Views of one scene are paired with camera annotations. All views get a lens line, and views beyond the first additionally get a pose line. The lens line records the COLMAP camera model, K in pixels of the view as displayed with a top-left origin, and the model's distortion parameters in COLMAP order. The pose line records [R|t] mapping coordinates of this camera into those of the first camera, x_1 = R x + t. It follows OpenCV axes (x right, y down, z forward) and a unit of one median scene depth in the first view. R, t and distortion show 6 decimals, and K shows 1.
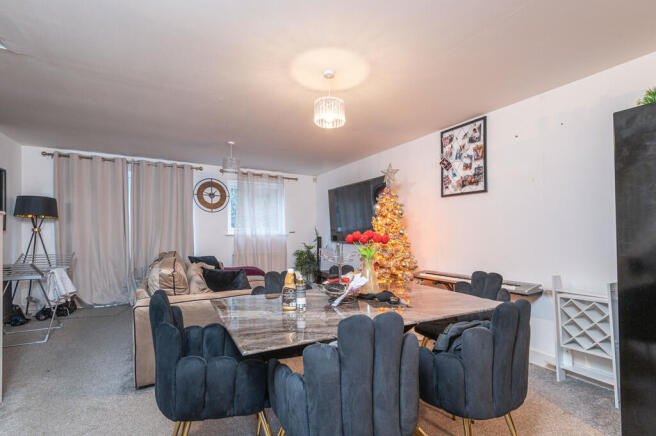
lens RADIAL K [[298.9, 0, 327.0], [0, 298.9, 230.1], [0, 0, 1]] dist [-0.002688, -0.001249]
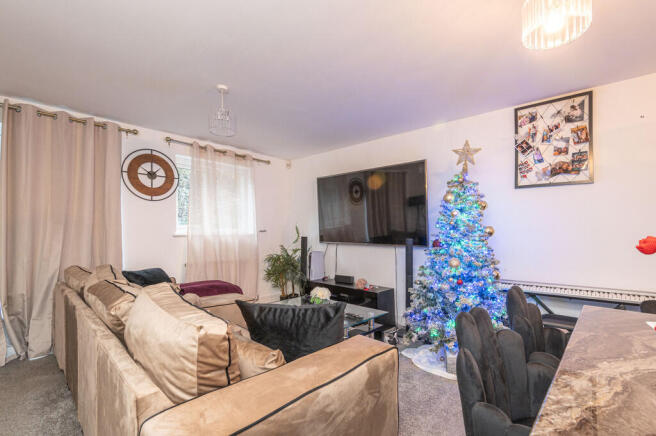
lens RADIAL K [[298.9, 0, 327.0], [0, 298.9, 230.1], [0, 0, 1]] dist [-0.002688, -0.001249]
pose [[0.945037, 0.001645, 0.326958, -0.370086], [-0.002387, 0.999995, 0.001868, 0.004461], [-0.326953, -0.002546, 0.945037, 0.392096]]
